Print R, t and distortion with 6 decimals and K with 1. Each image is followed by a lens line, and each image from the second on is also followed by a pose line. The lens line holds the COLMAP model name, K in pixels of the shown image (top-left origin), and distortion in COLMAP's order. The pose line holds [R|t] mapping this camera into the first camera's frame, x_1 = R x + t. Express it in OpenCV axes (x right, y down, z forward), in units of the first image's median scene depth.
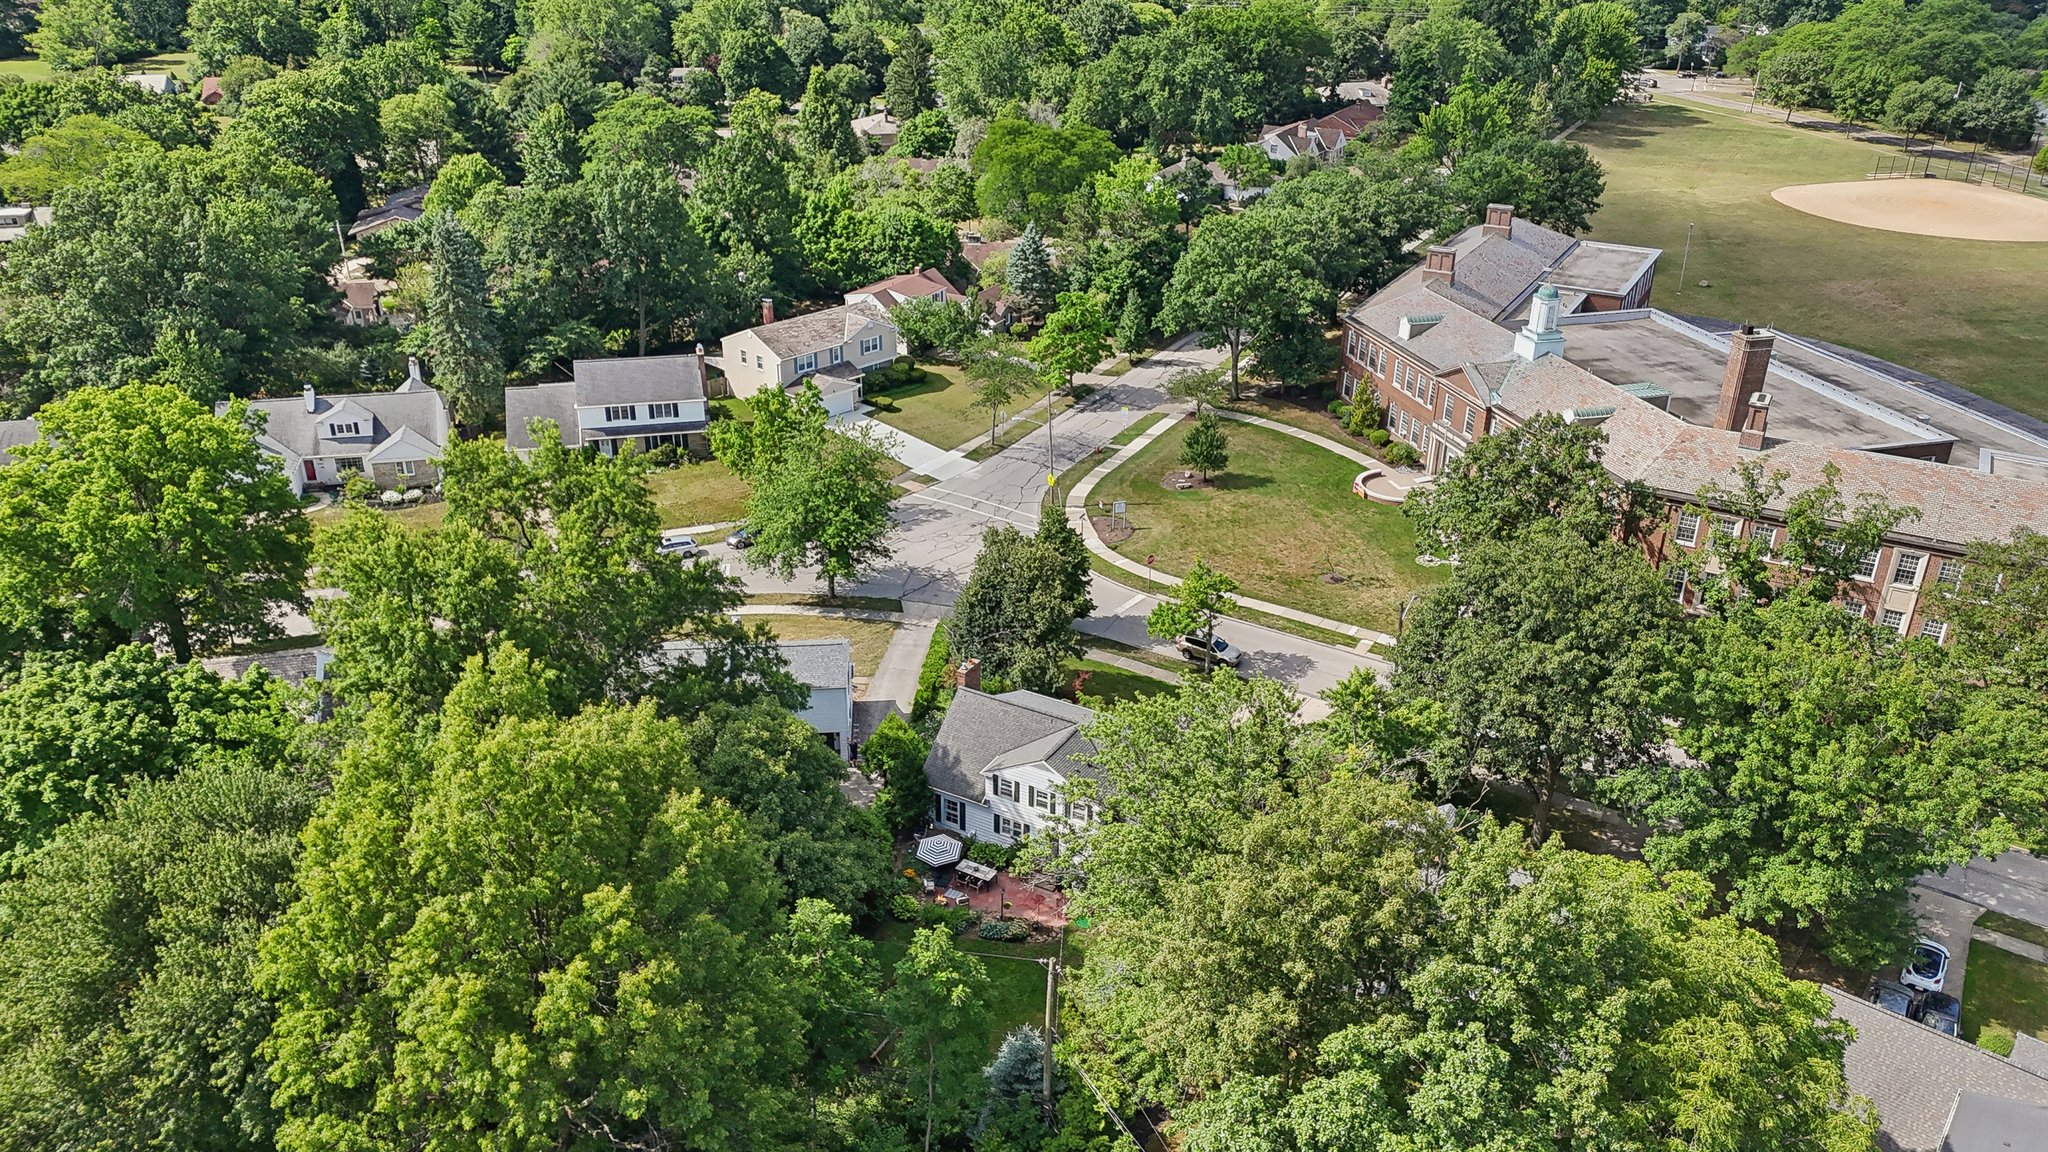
lens RADIAL K [[1425.4, 0, 1024.0], [0, 1425.4, 576.0], [0, 0, 1]] dist [0.109378, 0.000074]
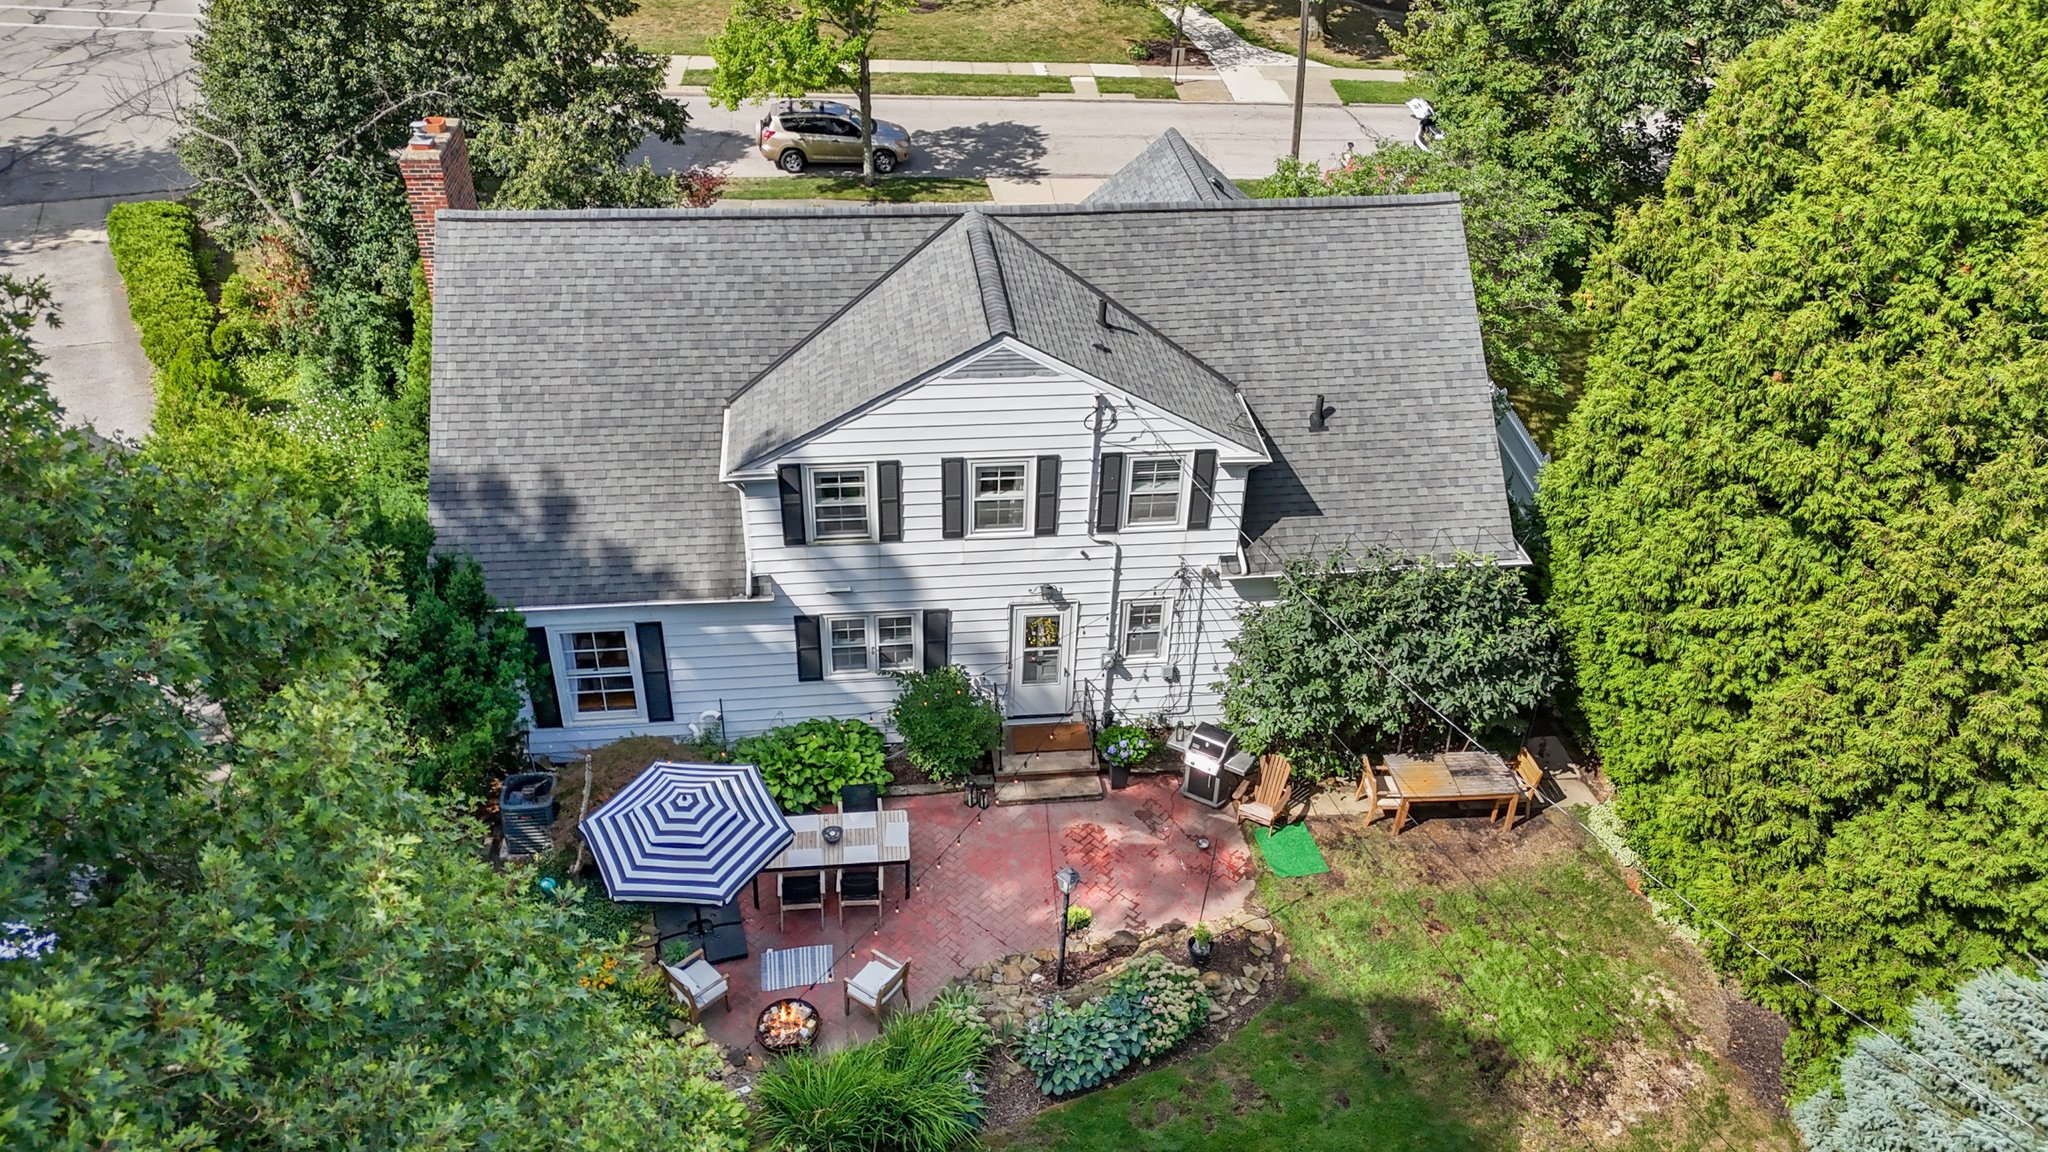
lens RADIAL K [[1510.2, 0, 1024.0], [0, 1510.2, 576.0], [0, 0, 1]] dist [0.128119, -0.165327]
pose [[0.807662, -0.324740, 0.492164, -0.123149], [0.233522, 0.942592, 0.238722, 0.103316], [-0.541433, -0.077876, 0.837130, 0.752305]]
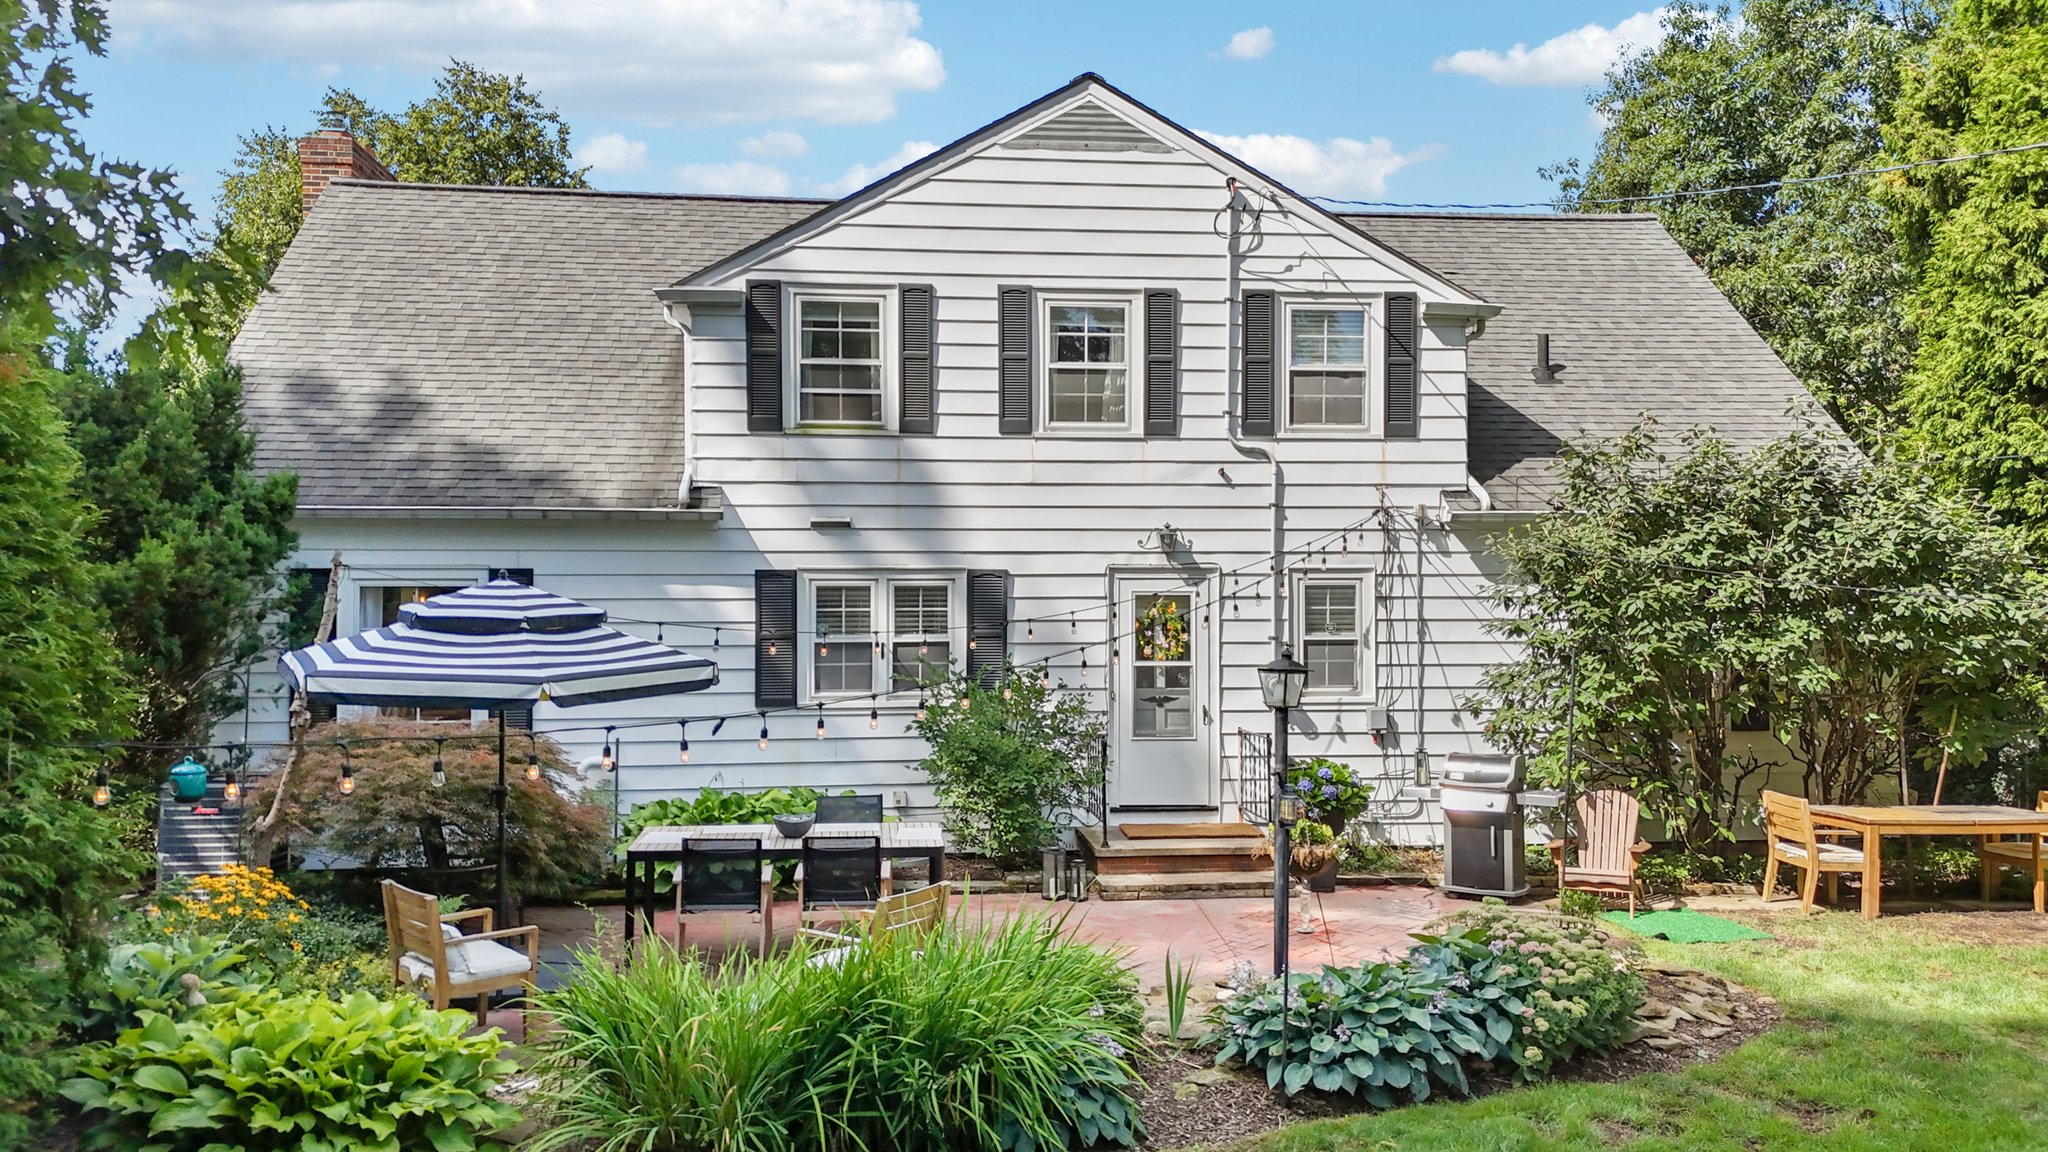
lens RADIAL K [[1510.2, 0, 1024.0], [0, 1510.2, 576.0], [0, 0, 1]] dist [0.128119, -0.165327]
pose [[0.811645, -0.006768, 0.584111, -0.096609], [0.256465, 0.902536, -0.345911, 0.235474], [-0.524840, 0.430561, 0.734275, 0.869923]]
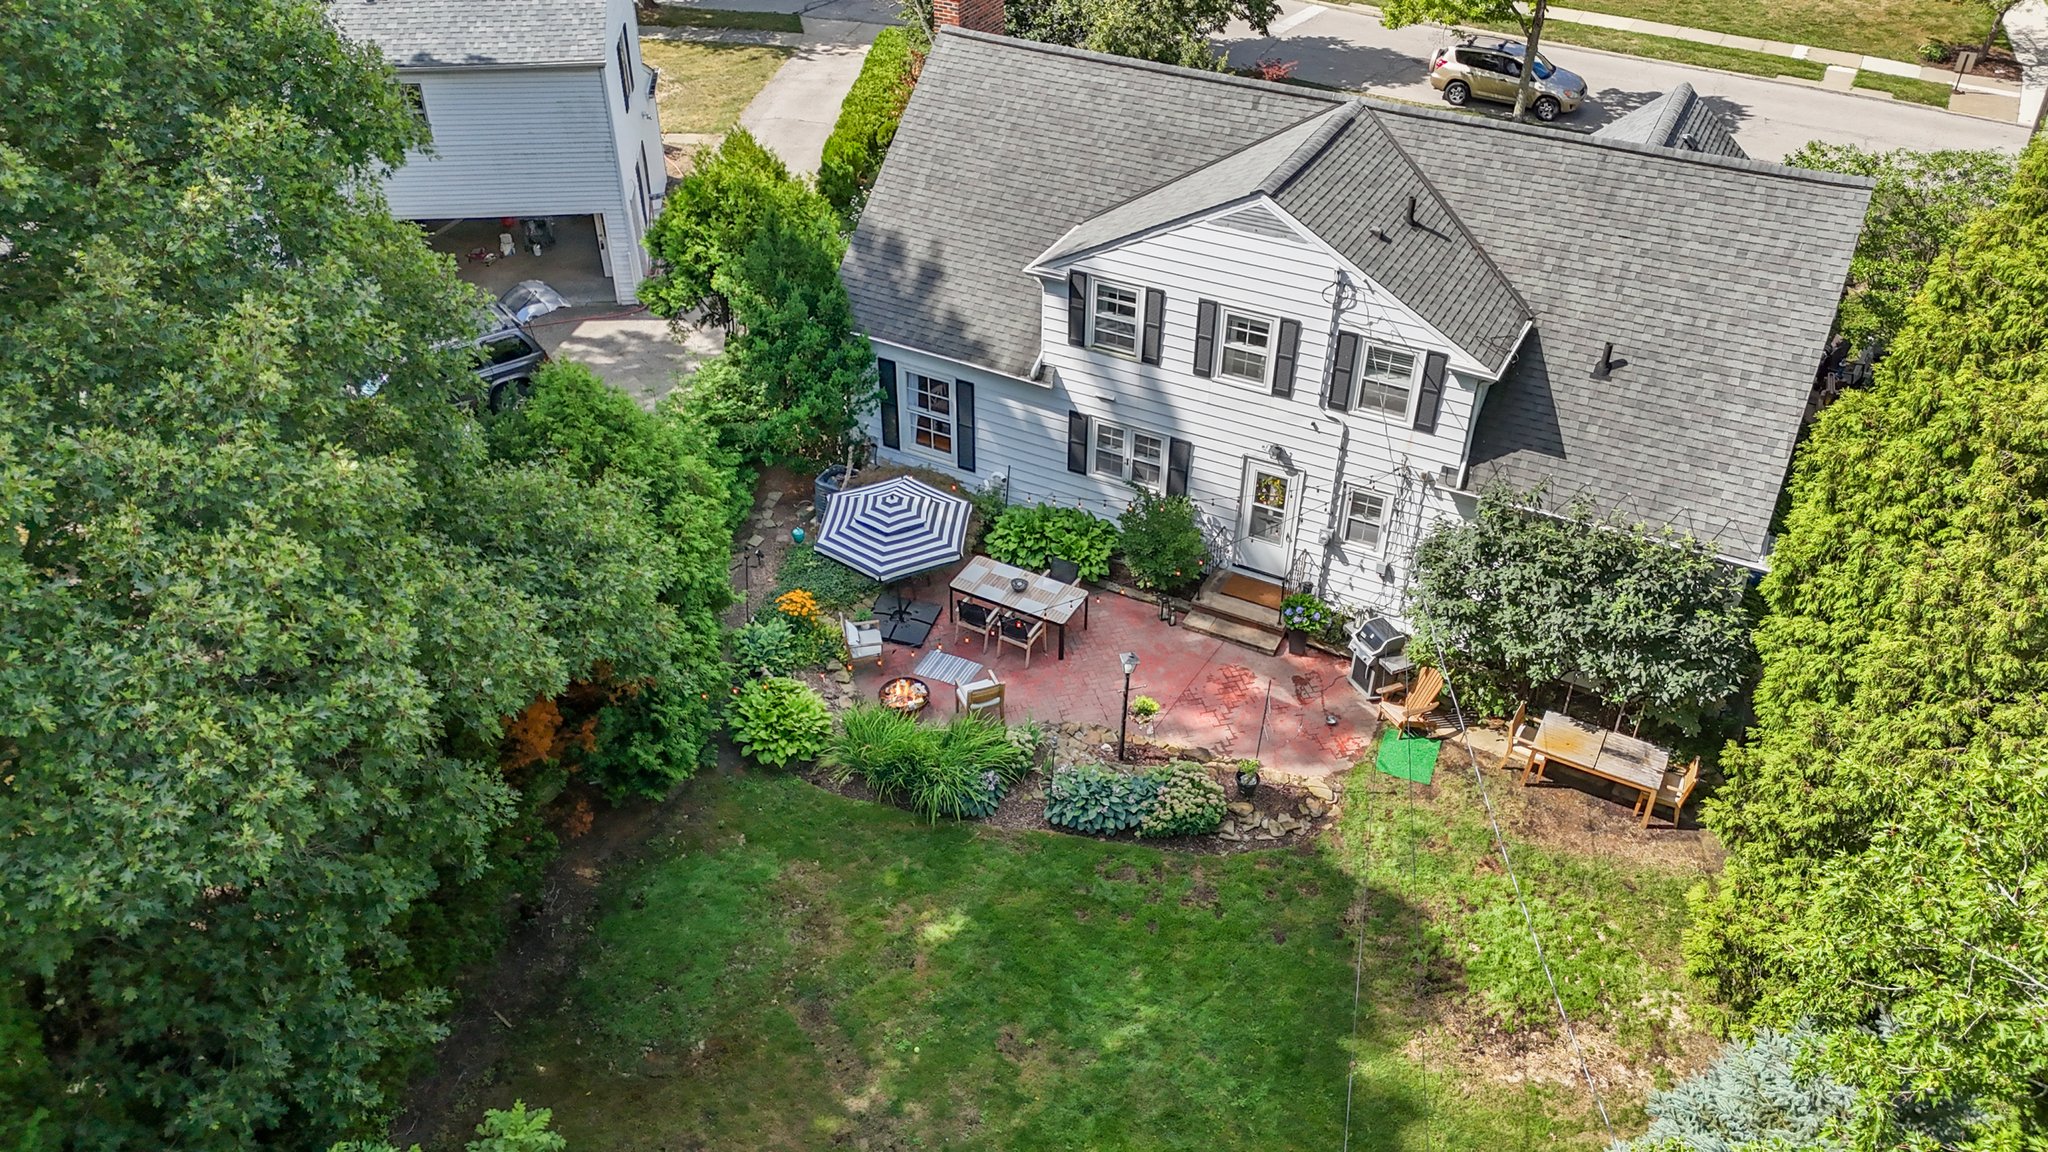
lens RADIAL K [[1510.2, 0, 1024.0], [0, 1510.2, 576.0], [0, 0, 1]] dist [0.128119, -0.165327]
pose [[0.999560, -0.019450, 0.022400, -0.039166], [0.014752, 0.980990, 0.193497, 0.139397], [-0.025737, -0.193082, 0.980845, 0.680878]]
